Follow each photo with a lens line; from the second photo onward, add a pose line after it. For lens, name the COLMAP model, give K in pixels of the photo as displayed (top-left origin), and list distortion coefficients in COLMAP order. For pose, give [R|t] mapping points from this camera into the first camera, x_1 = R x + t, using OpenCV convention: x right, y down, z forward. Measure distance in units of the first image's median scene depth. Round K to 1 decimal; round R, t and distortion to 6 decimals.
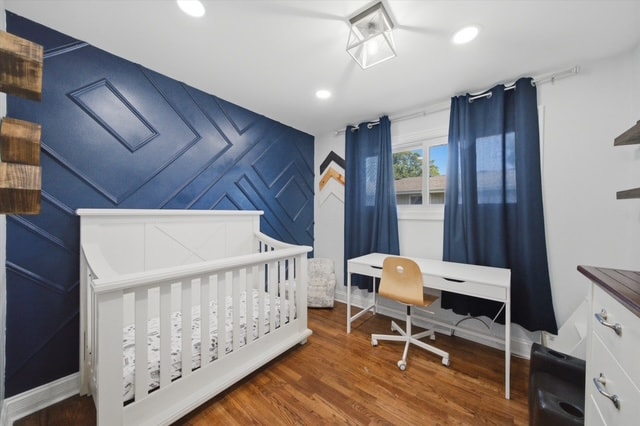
lens RADIAL K [[224.1, 0, 319.8], [0, 224.1, 212.1], [0, 0, 1]] dist [0.002655, 0.000612]
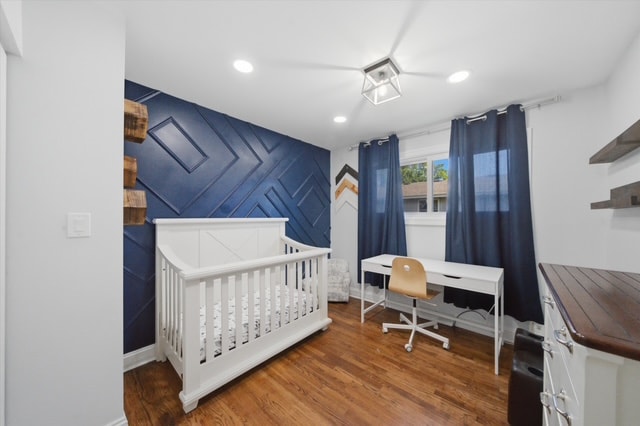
lens RADIAL K [[224.1, 0, 319.1], [0, 224.1, 215.2], [0, 0, 1]] dist [0.002655, 0.000612]
pose [[0.998946, -0.004445, -0.045680, -0.051991], [0.004486, 0.999990, 0.000806, -0.027465], [0.045676, -0.001010, 0.998956, -0.216046]]
